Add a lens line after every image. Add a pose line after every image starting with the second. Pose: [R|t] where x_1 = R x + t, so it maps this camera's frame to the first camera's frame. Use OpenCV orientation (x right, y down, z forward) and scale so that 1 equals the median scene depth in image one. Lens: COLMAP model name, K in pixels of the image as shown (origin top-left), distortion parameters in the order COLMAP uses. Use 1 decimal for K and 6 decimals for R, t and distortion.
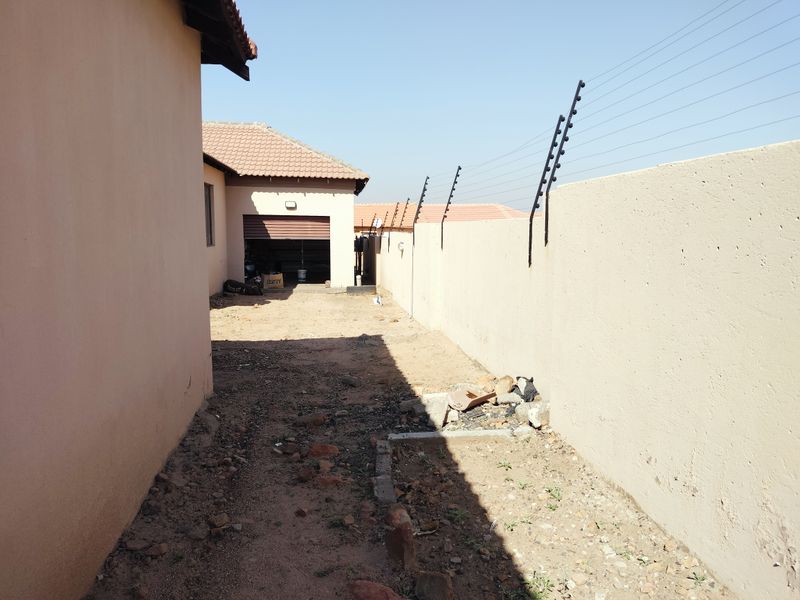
lens RADIAL K [[588.8, 0, 400.0], [0, 588.8, 300.0], [0, 0, 1]] dist [0.082140, 0.000279]
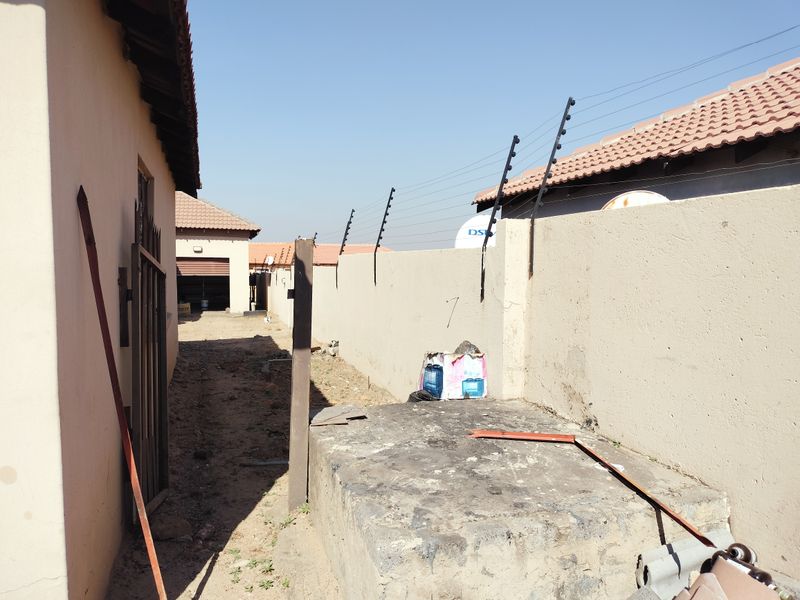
lens RADIAL K [[588.8, 0, 400.0], [0, 588.8, 300.0], [0, 0, 1]] dist [0.082140, 0.000279]
pose [[0.984503, -0.012009, 0.174957, 0.020528], [0.022207, 0.998158, -0.056449, 0.032090], [-0.173957, 0.059460, 0.982957, -0.336188]]
